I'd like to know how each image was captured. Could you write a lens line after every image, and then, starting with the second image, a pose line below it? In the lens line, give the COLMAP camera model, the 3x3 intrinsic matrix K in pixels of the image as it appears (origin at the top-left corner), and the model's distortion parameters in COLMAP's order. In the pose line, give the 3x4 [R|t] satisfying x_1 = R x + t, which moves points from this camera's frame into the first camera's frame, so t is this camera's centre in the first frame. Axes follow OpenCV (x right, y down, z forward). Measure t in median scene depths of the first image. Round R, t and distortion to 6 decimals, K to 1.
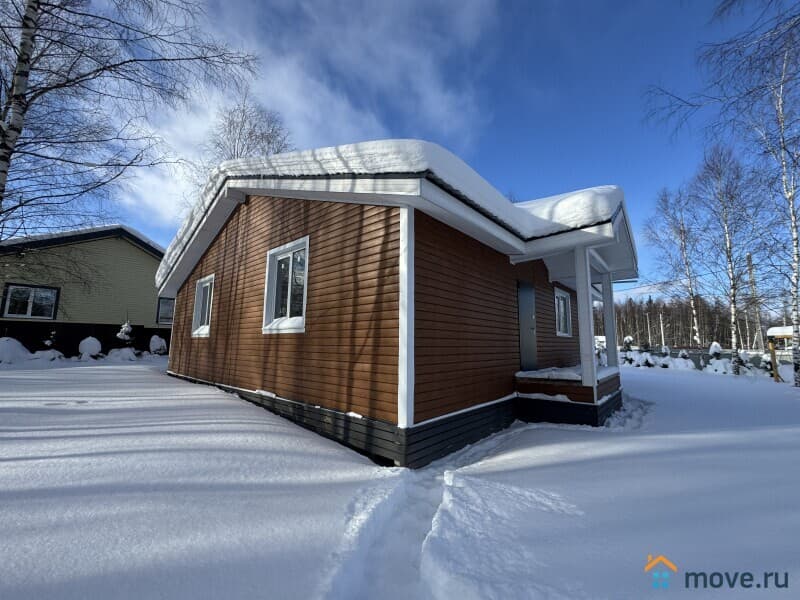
lens RADIAL K [[317.3, 0, 399.3], [0, 317.3, 299.6], [0, 0, 1]] dist [-0.003768, 0.001235]
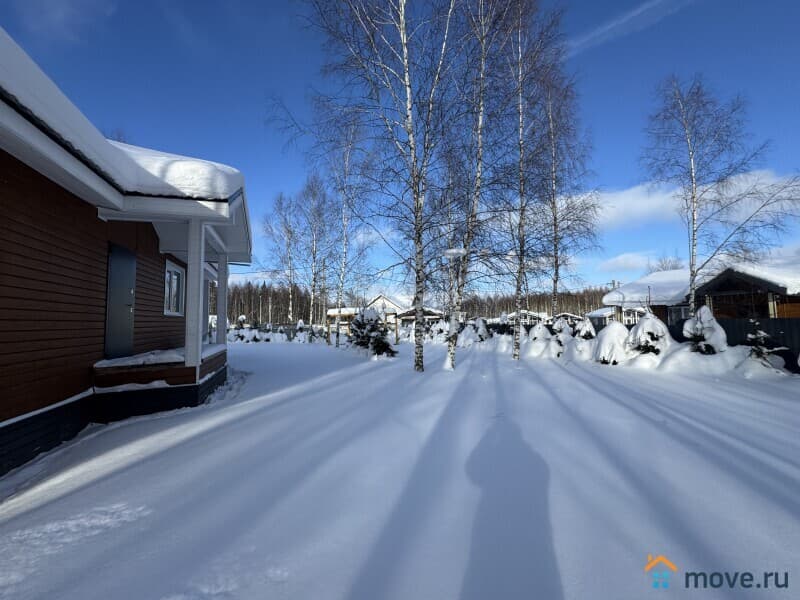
lens RADIAL K [[317.3, 0, 400.6], [0, 317.3, 301.5], [0, 0, 1]] dist [-0.003768, 0.001235]
pose [[0.471445, 0.035377, 0.881186, 0.033884], [-0.096650, 0.995249, 0.011752, 0.003469], [-0.876583, -0.090707, 0.472624, 0.006880]]
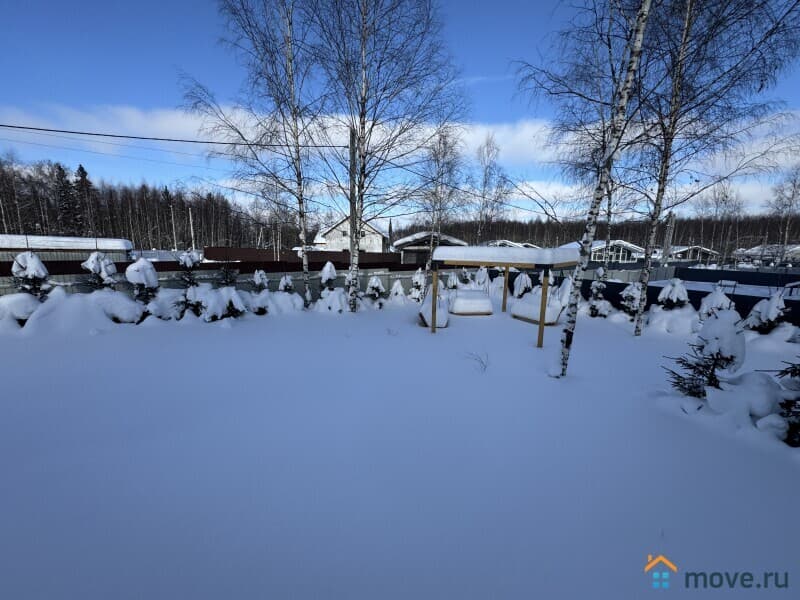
lens RADIAL K [[317.3, 0, 400.0], [0, 317.3, 301.6], [0, 0, 1]] dist [-0.003768, 0.001235]
pose [[0.299903, -0.160976, 0.940290, 1.271303], [-0.138153, 0.967941, 0.209773, 0.172924], [-0.943913, -0.192816, 0.268049, 1.941246]]
